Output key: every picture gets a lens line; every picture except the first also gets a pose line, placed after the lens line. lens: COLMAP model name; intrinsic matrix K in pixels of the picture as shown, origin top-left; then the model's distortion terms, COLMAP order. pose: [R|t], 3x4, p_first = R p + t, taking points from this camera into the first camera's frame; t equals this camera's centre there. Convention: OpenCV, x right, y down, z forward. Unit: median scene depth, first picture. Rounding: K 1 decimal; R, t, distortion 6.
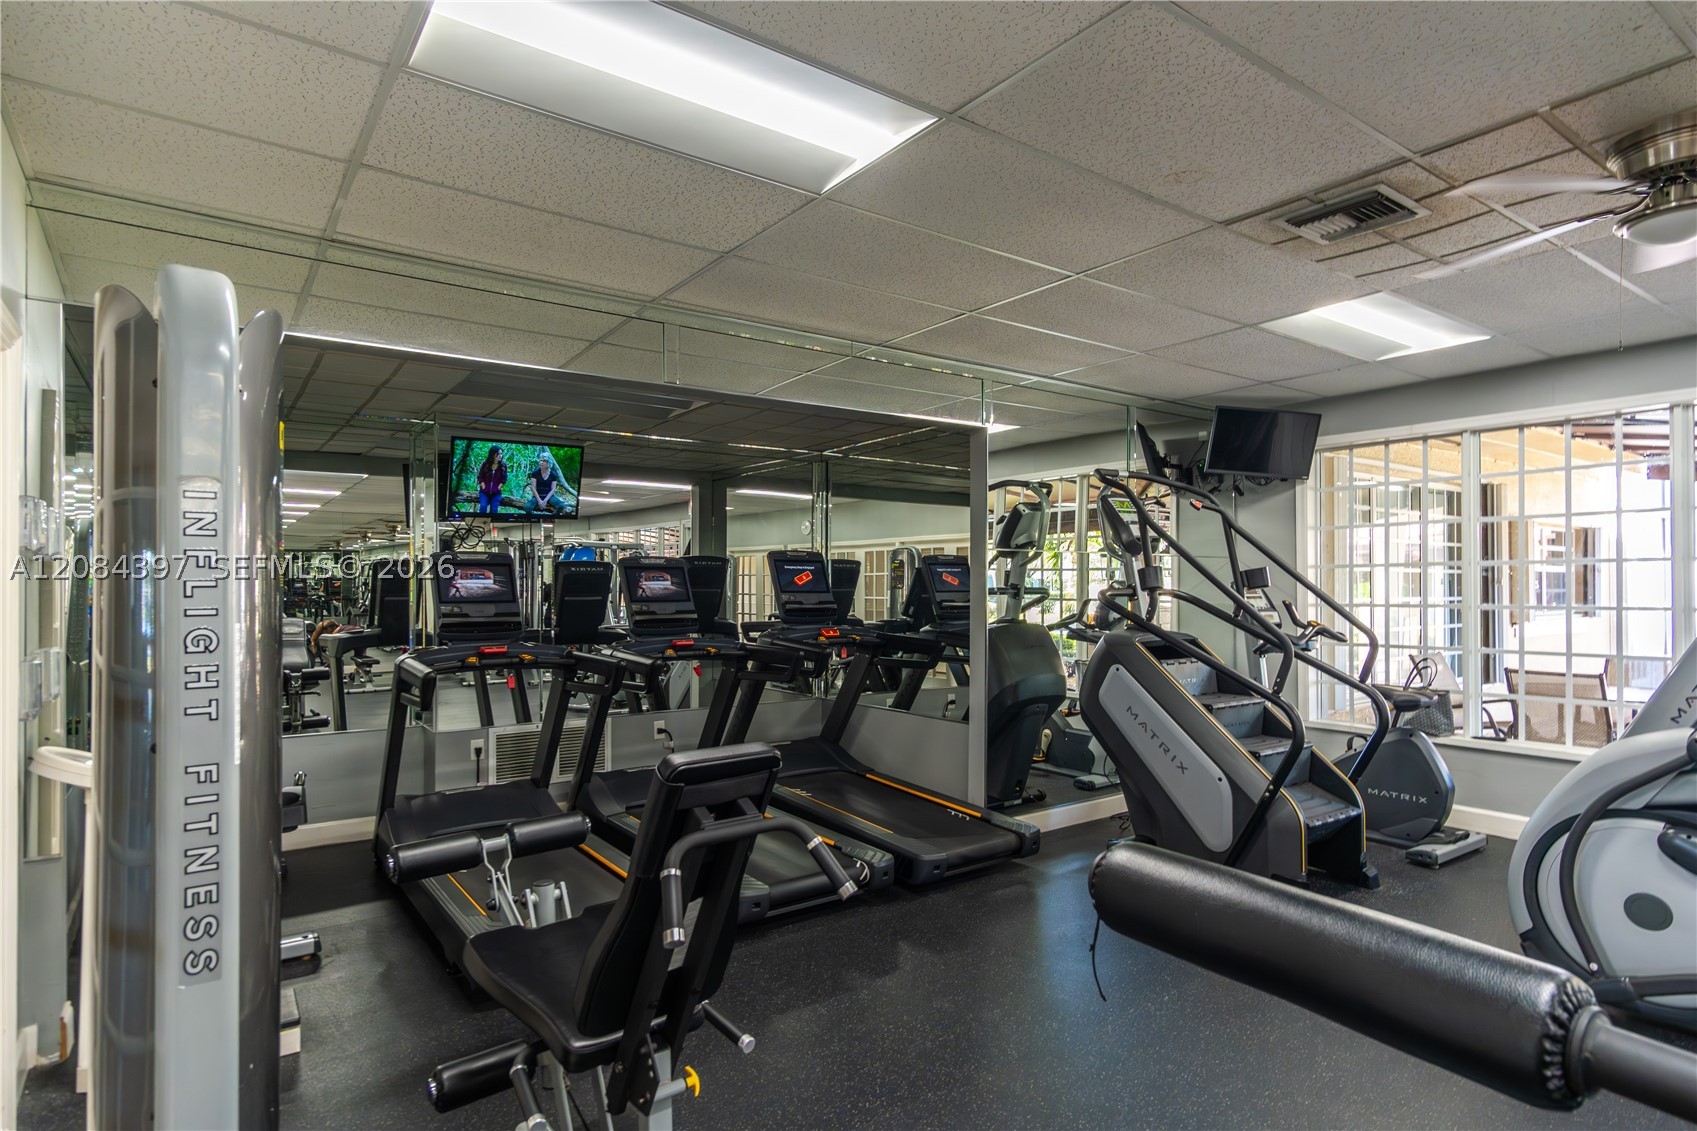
lens RADIAL K [[900.2, 0, 848.5], [0, 900.2, 565.5], [0, 0, 1]] dist [-0.000504, -0.000256]
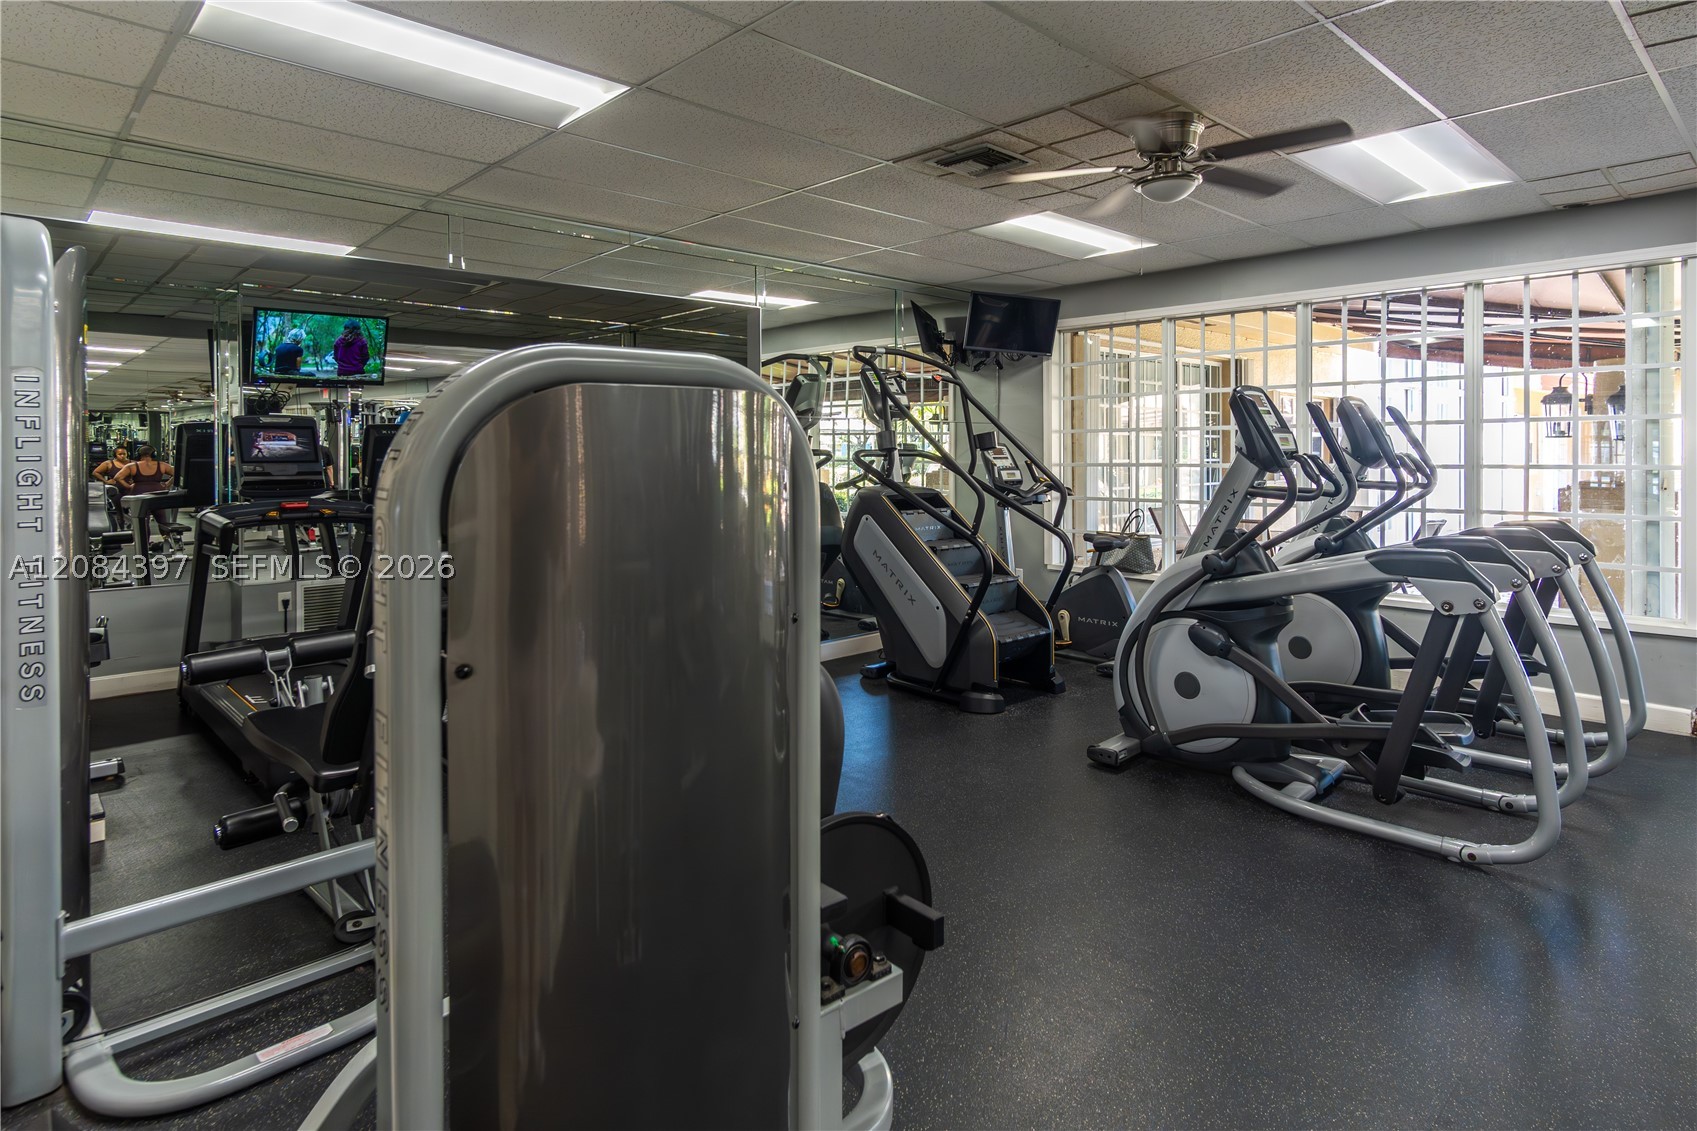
lens RADIAL K [[935.6, 0, 846.6], [0, 935.6, 449.7], [0, 0, 1]] dist [0.003734, 0.000621]
pose [[0.992029, 0.000644, 0.126011, 0.124165], [-0.003326, 0.999772, 0.021073, -0.000009], [-0.125969, -0.021324, 0.991805, -0.206786]]
